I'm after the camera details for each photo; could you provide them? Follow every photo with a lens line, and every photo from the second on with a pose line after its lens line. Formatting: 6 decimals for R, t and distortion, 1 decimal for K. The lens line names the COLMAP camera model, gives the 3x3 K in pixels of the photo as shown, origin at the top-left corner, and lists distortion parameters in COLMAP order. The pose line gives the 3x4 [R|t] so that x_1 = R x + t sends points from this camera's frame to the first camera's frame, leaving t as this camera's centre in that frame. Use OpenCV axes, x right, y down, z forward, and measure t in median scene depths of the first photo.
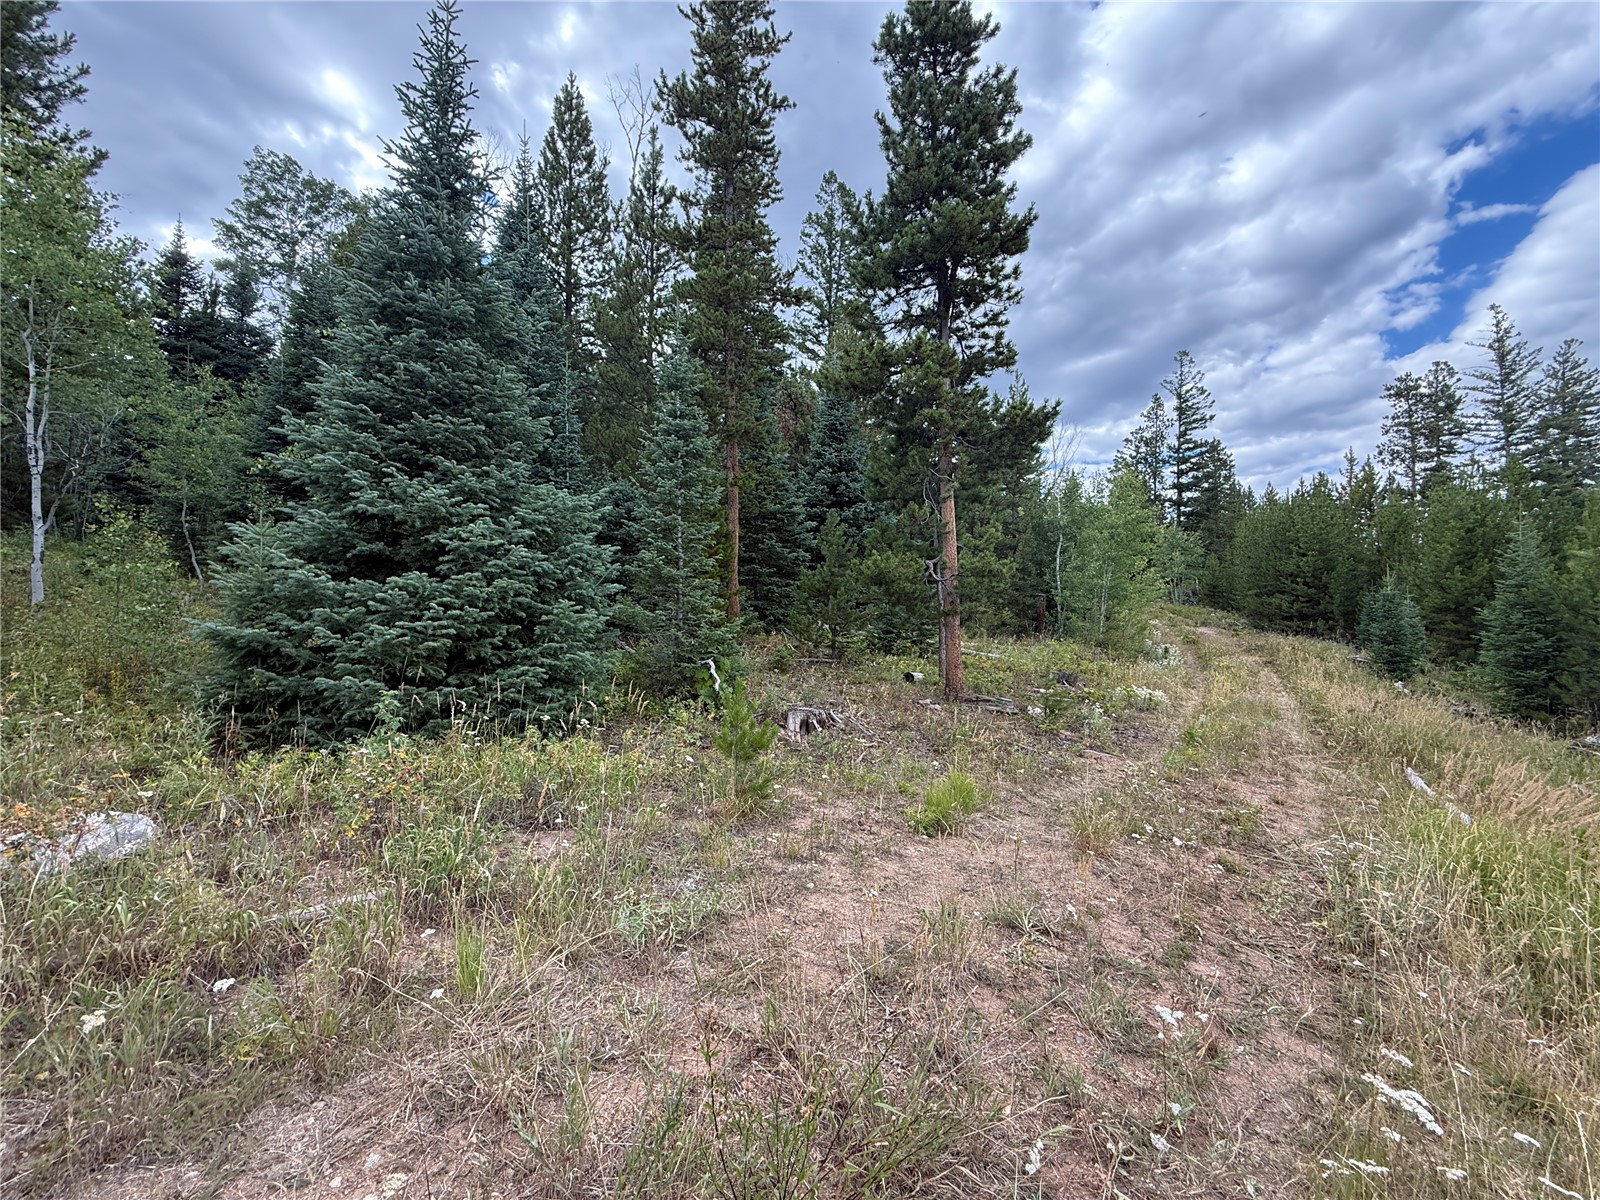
lens RADIAL K [[636.4, 0, 793.4], [0, 636.4, 602.3], [0, 0, 1]] dist [0.001012, -0.000403]
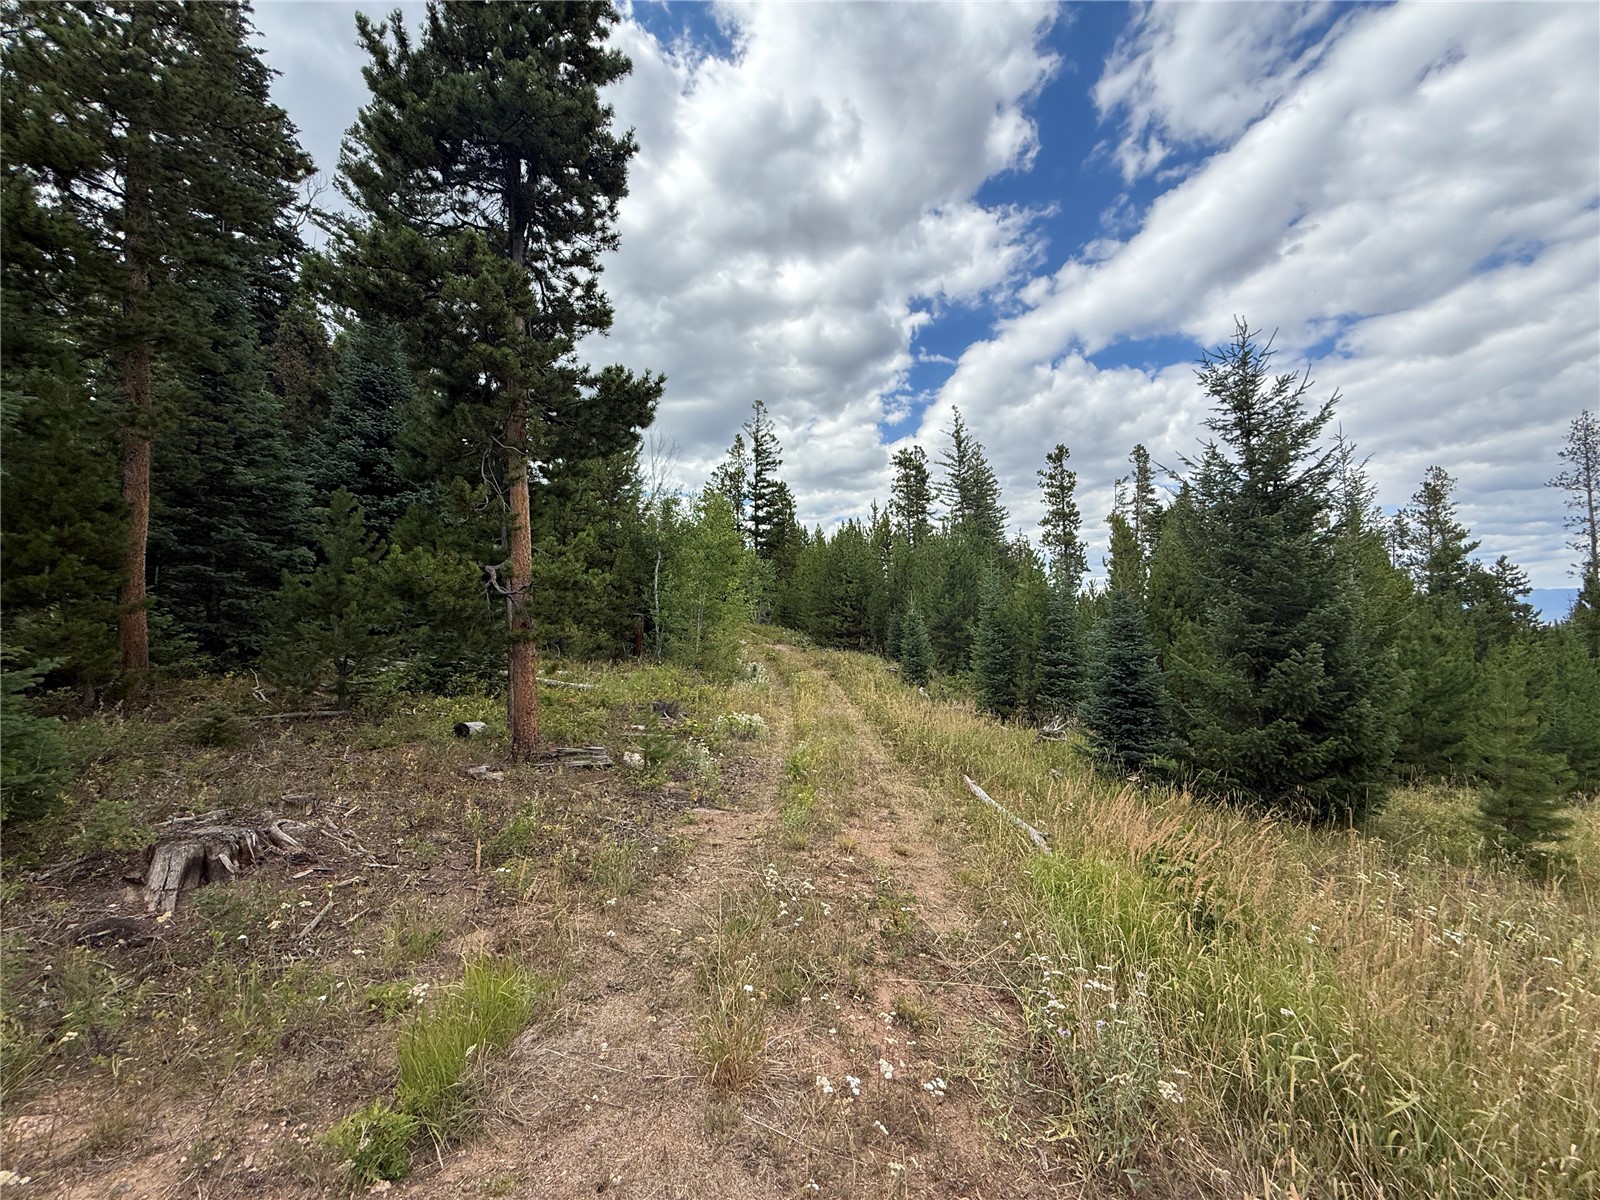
lens RADIAL K [[636.4, 0, 793.4], [0, 636.4, 602.3], [0, 0, 1]] dist [0.001012, -0.000403]
pose [[0.819355, 0.014964, 0.573091, 0.031169], [0.003071, 0.999530, -0.030489, -0.000780], [-0.573278, 0.026741, 0.818924, 0.083296]]
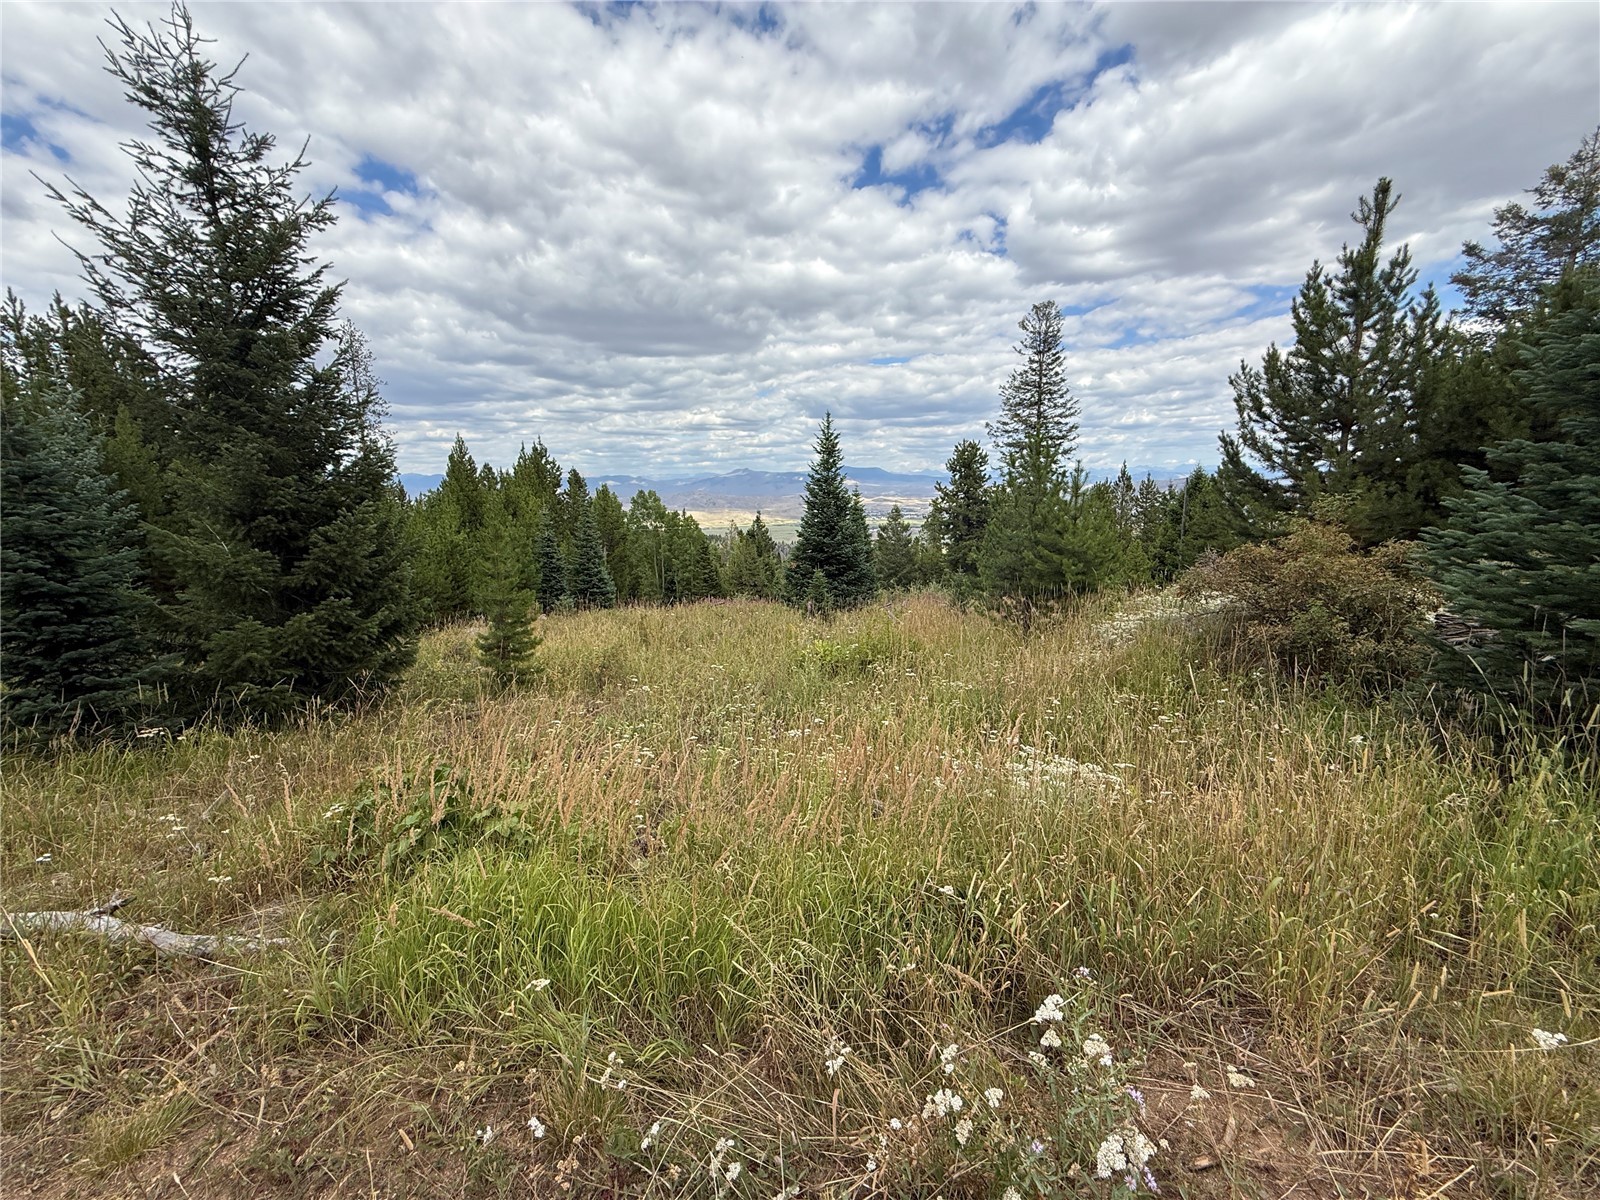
lens RADIAL K [[640.2, 0, 792.8], [0, 640.2, 597.8], [0, 0, 1]] dist [0.010348, -0.000034]
pose [[-0.539950, -0.131235, 0.831403, 0.095336], [-0.004120, 0.988170, 0.153304, 0.008162], [-0.841687, 0.079352, -0.534103, 0.185869]]
